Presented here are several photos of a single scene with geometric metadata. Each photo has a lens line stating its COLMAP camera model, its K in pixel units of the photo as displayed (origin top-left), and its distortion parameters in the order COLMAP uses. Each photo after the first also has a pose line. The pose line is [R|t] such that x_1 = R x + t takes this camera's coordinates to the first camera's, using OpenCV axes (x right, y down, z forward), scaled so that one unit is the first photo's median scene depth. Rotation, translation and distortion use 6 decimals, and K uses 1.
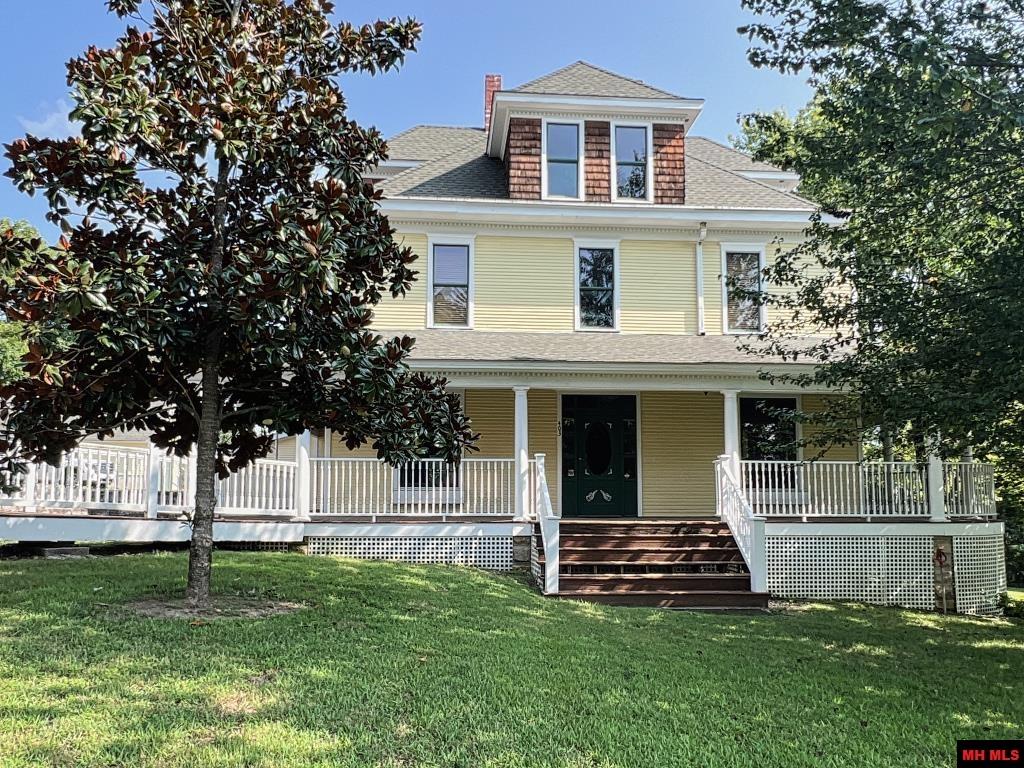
lens RADIAL K [[707.5, 0, 509.3], [0, 707.5, 395.2], [0, 0, 1]] dist [0.056271, 0.001590]
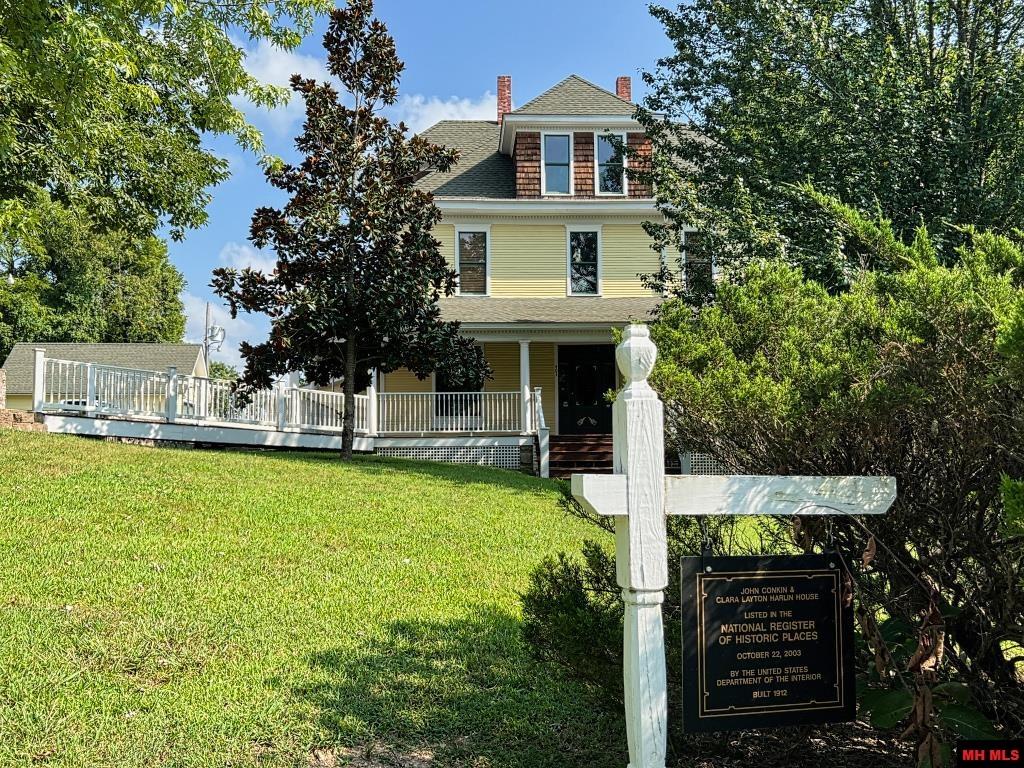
lens RADIAL K [[857.2, 0, 511.3], [0, 857.2, 385.8], [0, 0, 1]] dist [0.019300, 0.001783]
pose [[0.999515, -0.011794, -0.028832, 0.032394], [0.013325, 0.998479, 0.053503, -0.011149], [0.028158, -0.053861, 0.998151, -0.595024]]
